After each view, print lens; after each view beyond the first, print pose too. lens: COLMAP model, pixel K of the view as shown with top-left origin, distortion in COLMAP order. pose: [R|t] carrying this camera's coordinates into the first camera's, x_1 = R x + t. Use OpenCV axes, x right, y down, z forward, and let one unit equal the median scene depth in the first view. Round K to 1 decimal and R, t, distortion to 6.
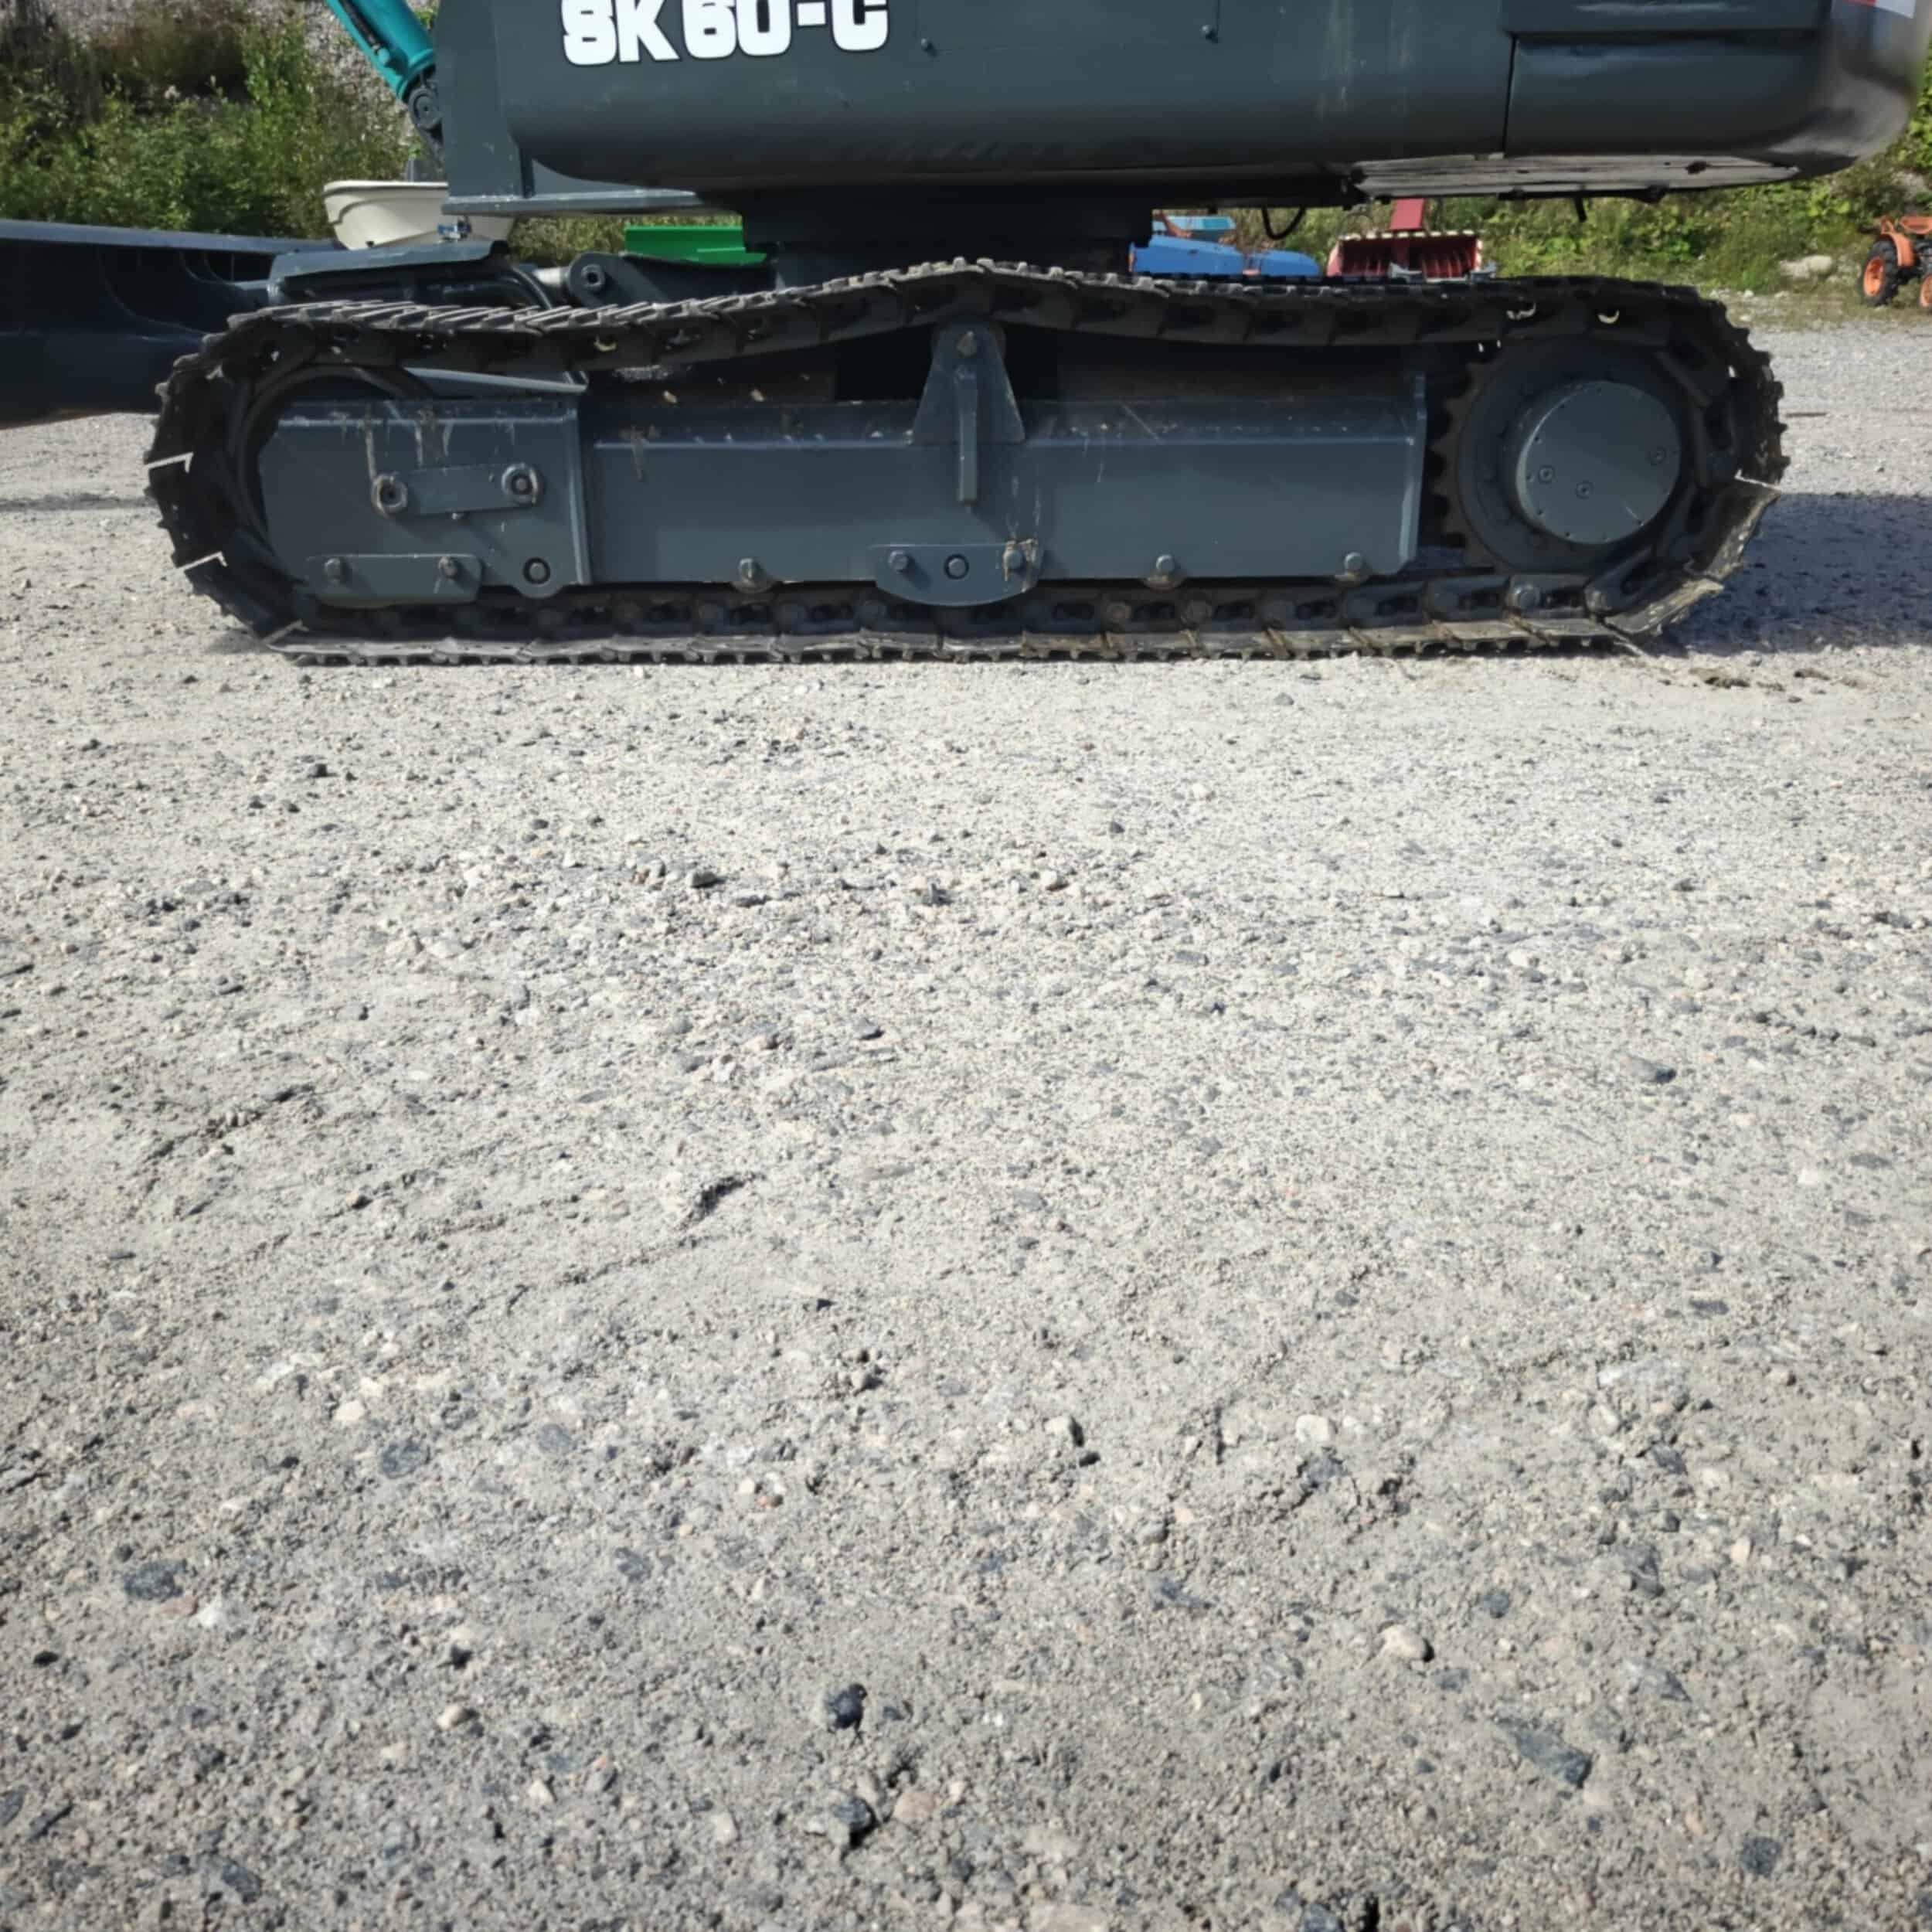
lens RADIAL K [[1819.6, 0, 970.3], [0, 1819.6, 1019.7], [0, 0, 1]] dist [0.008199, -0.001212]
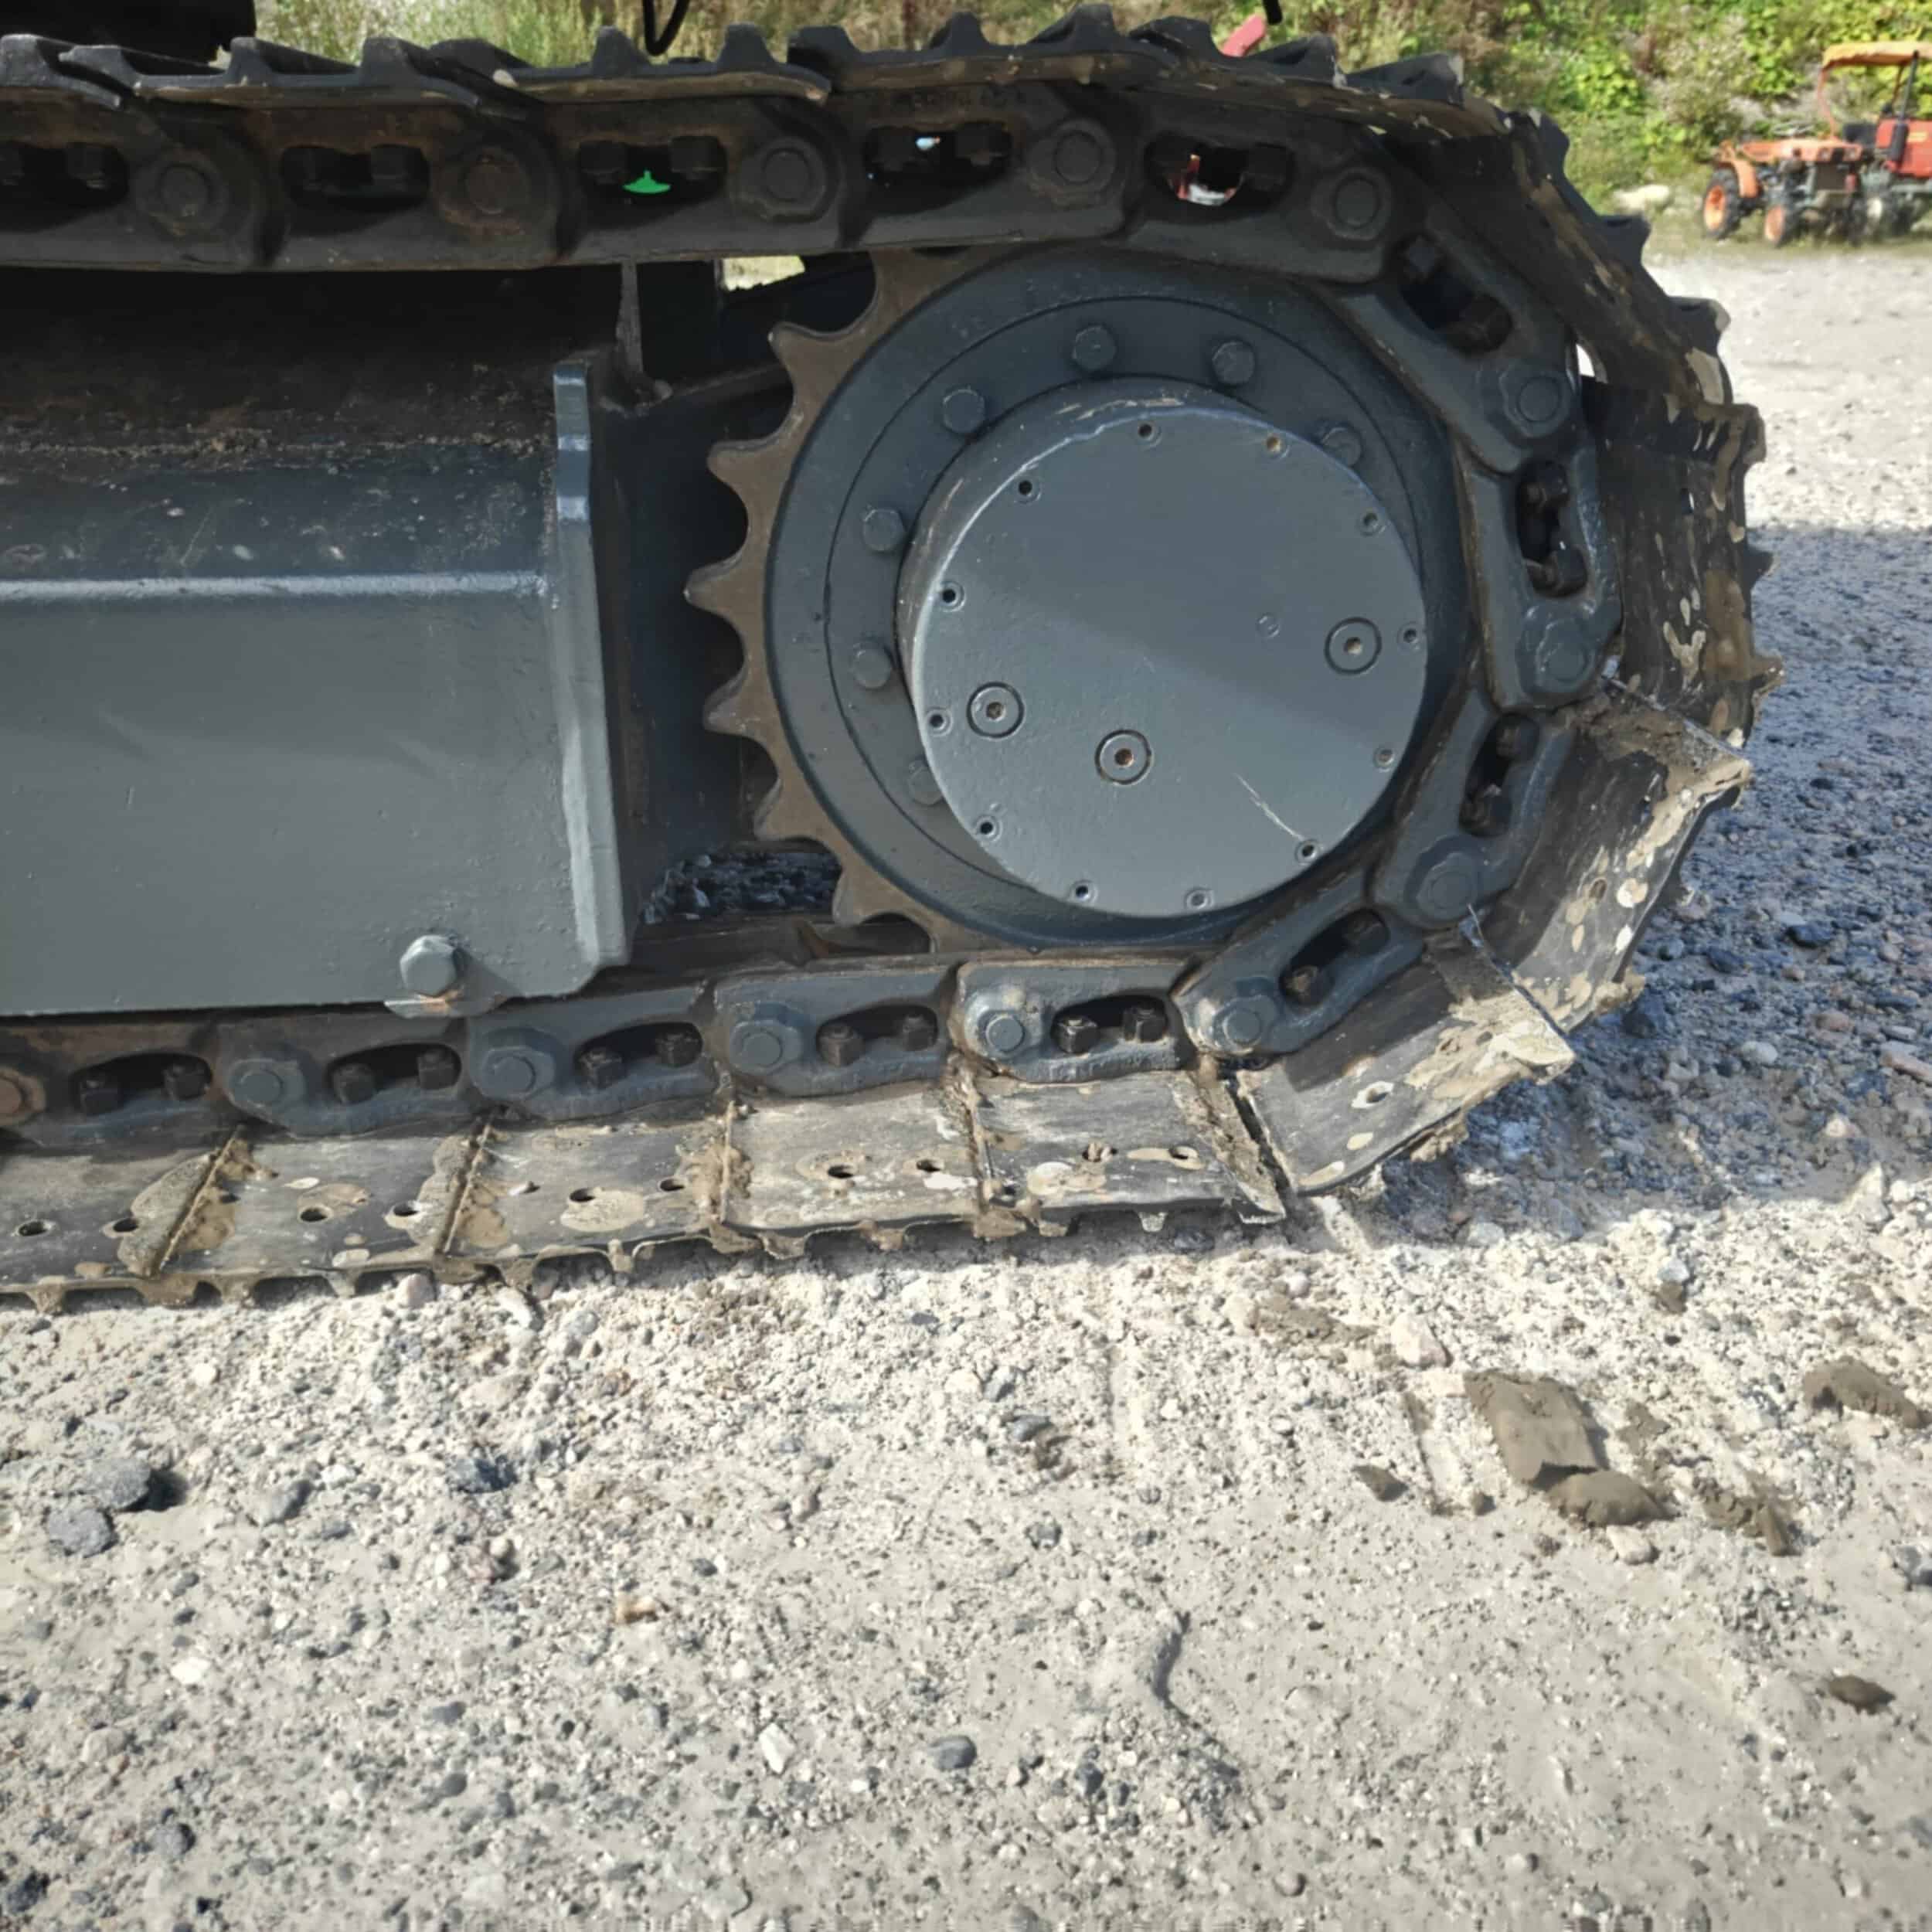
lens RADIAL K [[1762.3, 0, 966.0], [0, 1762.3, 966.0], [0, 0, 1]] dist [0.011824, 0.007145]
pose [[0.997684, -0.020673, 0.064803, 0.286822], [0.019644, 0.999671, 0.016478, -0.257101], [-0.065122, -0.015167, 0.997762, 0.696677]]
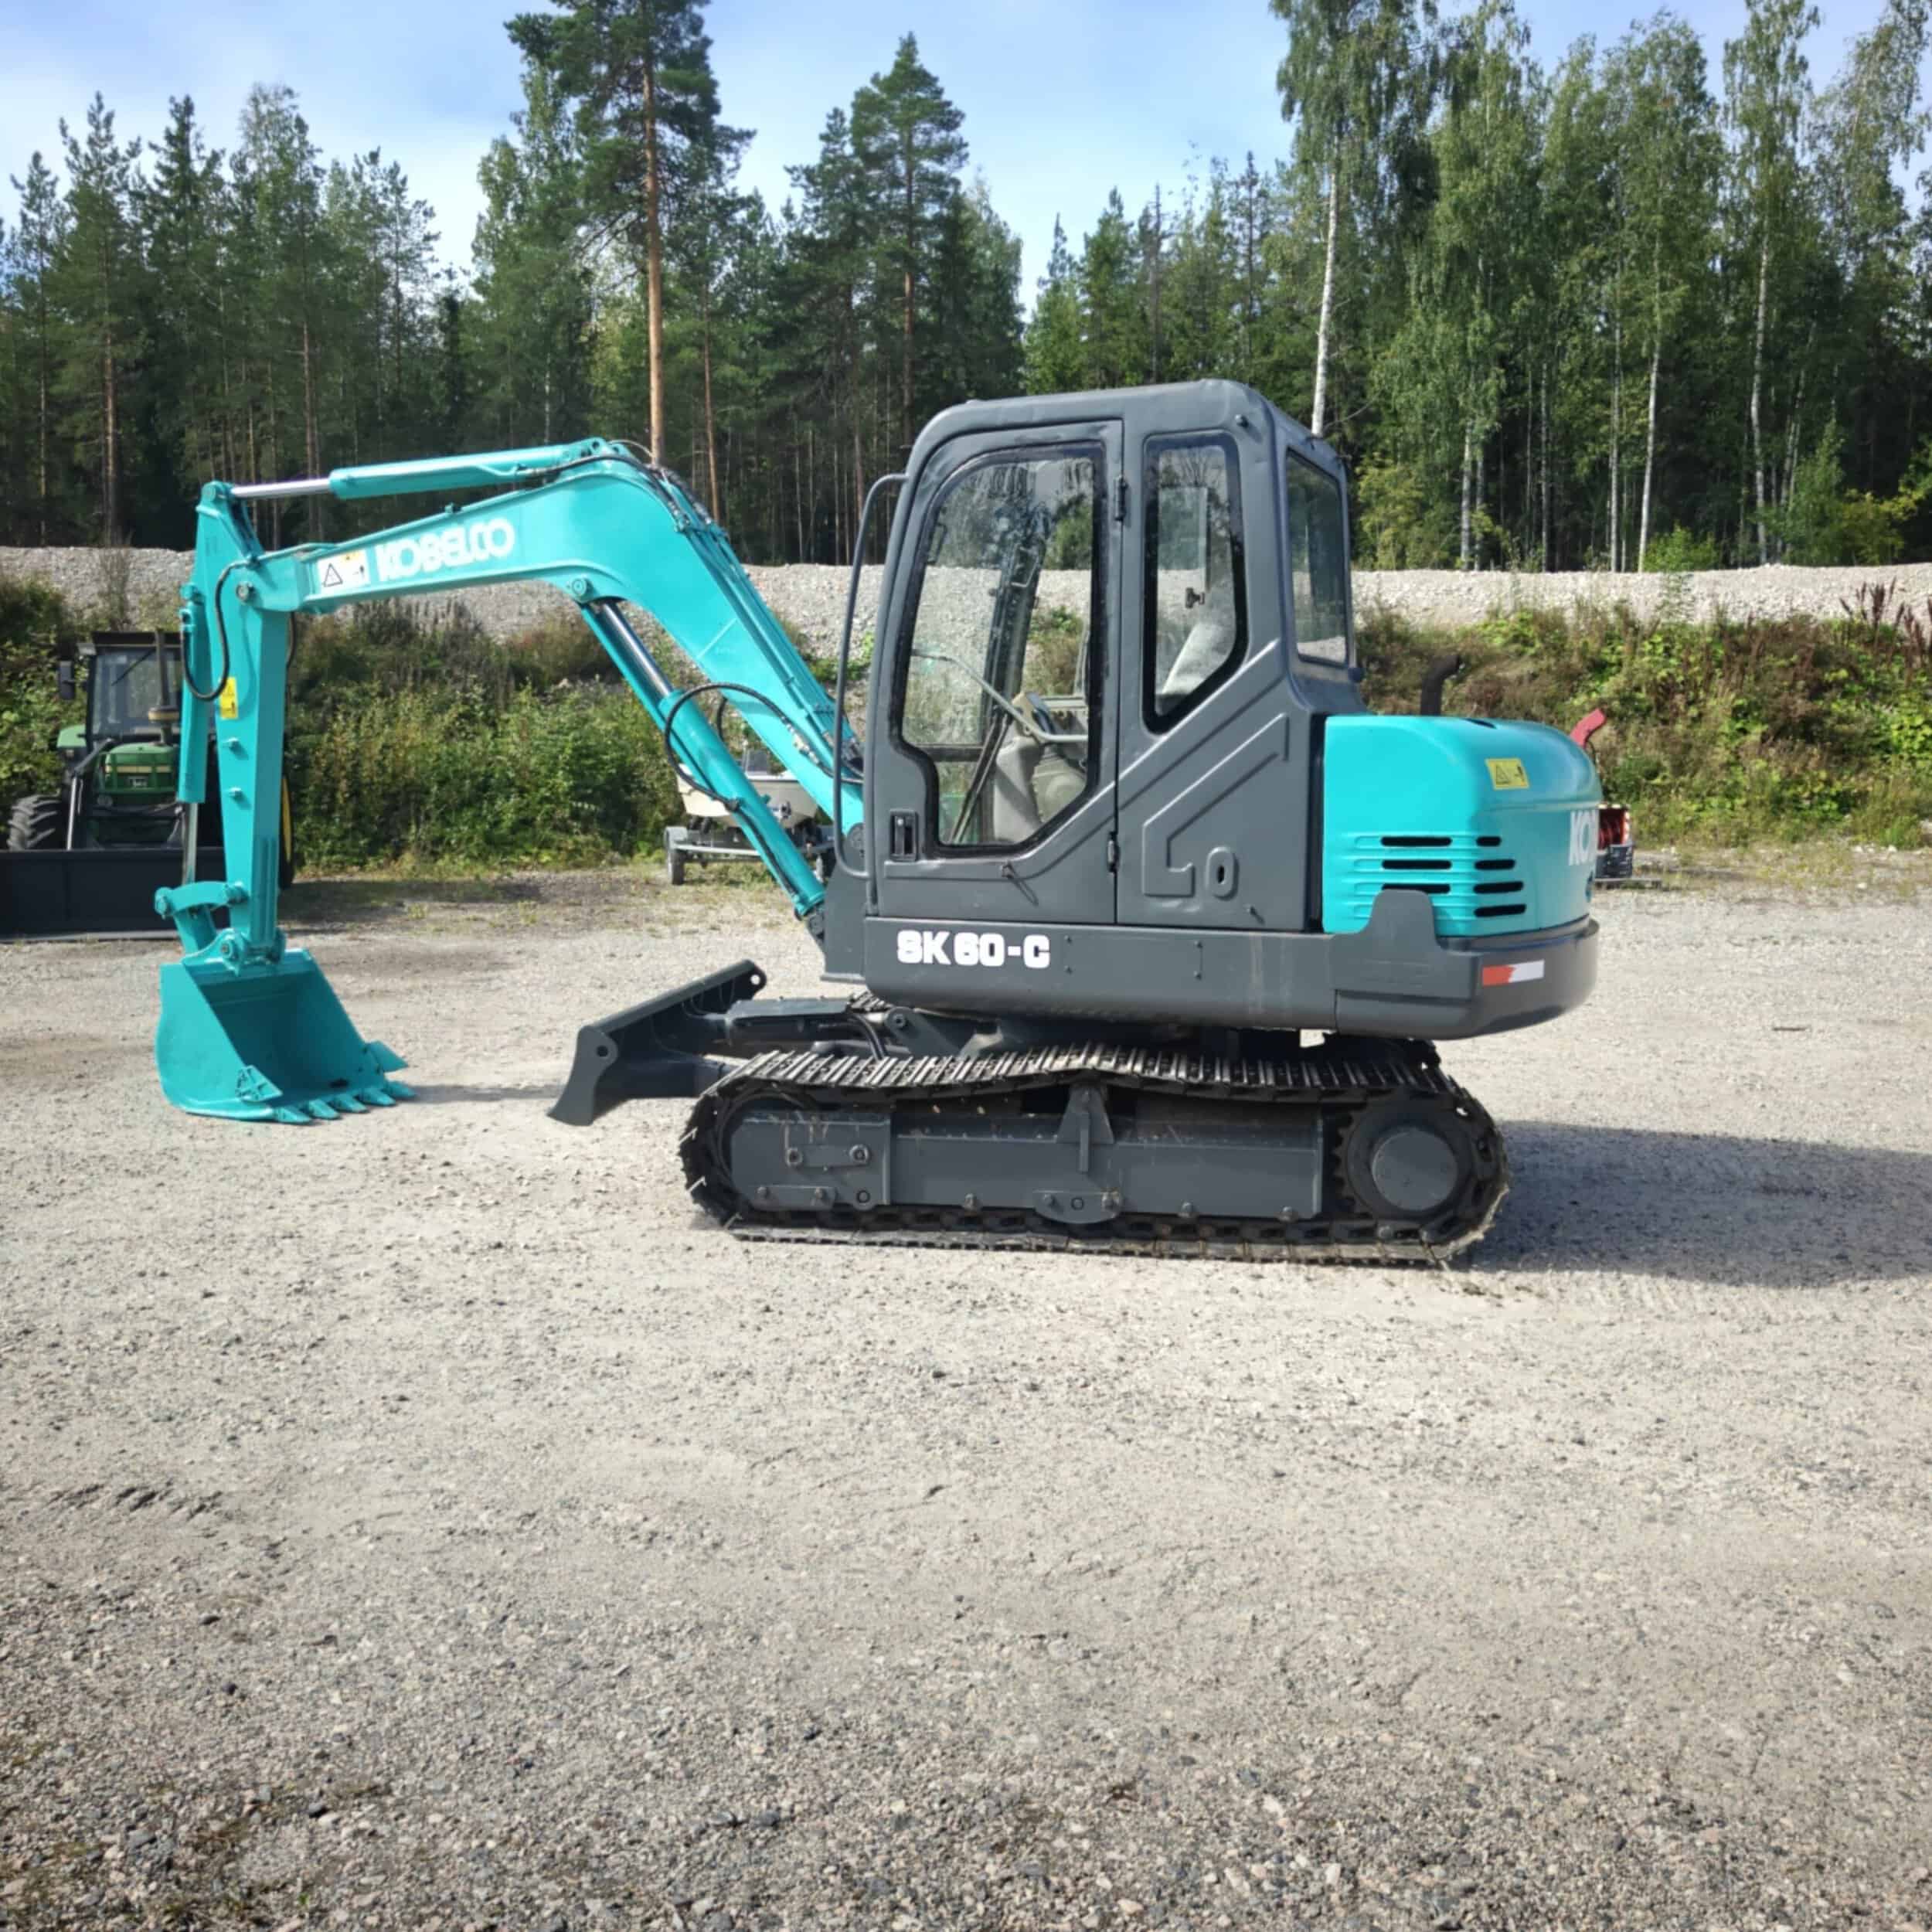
lens RADIAL K [[1874.5, 0, 966.0], [0, 1874.5, 966.0], [0, 0, 1]] dist [0.105745, -0.251966]
pose [[0.990407, 0.027056, -0.135504, 0.139512], [-0.061383, 0.964720, -0.256022, 0.024055], [0.123796, 0.261884, 0.957127, -0.991949]]
